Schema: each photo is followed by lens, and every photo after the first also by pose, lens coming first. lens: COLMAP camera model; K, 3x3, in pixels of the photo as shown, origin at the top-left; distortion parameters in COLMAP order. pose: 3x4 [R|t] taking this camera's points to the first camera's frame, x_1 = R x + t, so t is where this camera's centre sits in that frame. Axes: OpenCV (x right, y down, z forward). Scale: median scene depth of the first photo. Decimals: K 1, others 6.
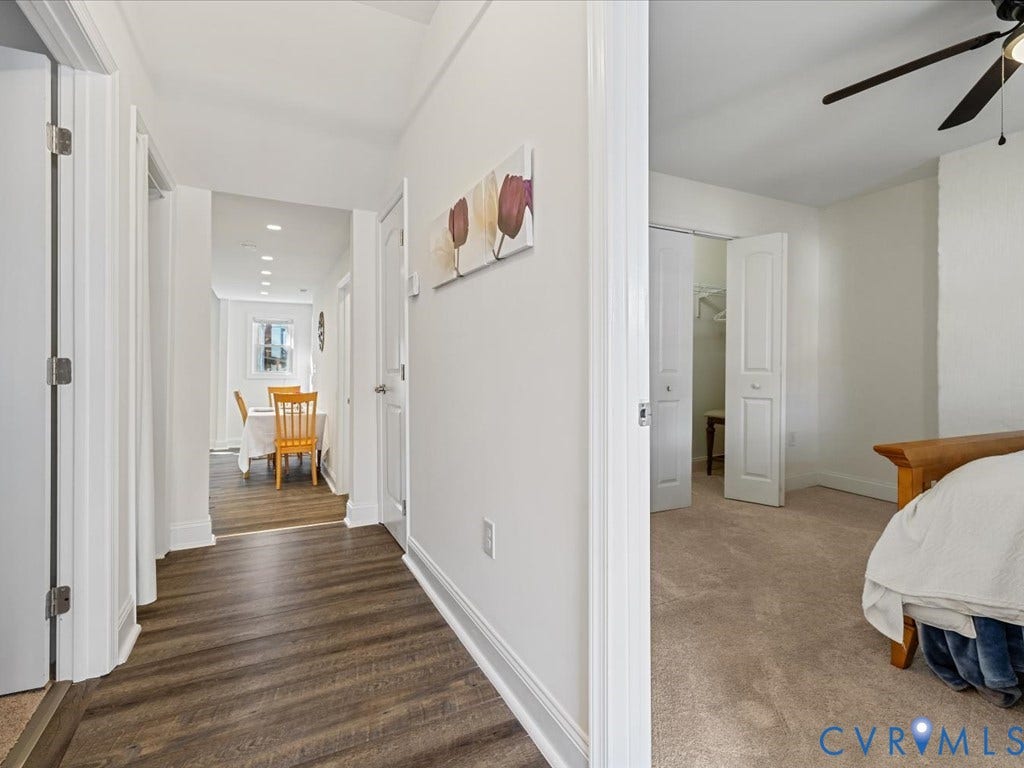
lens RADIAL K [[487.9, 0, 510.1], [0, 487.9, 371.2], [0, 0, 1]] dist [0.003672, 0.000391]
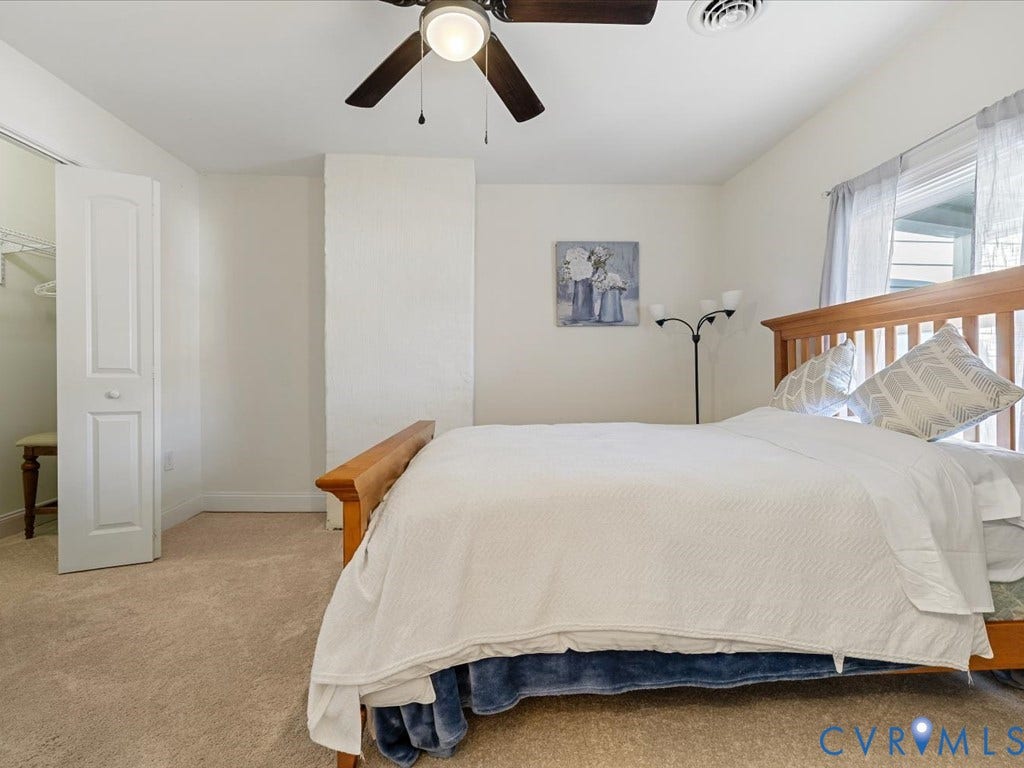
lens RADIAL K [[480.2, 0, 512.0], [0, 480.2, 384.0], [0, 0, 1]] dist [0.001165, -0.000547]
pose [[0.397328, -0.020852, 0.917440, 0.132661], [0.000806, 0.999749, 0.022373, 0.001177], [-0.917676, -0.008150, 0.397245, 0.269508]]
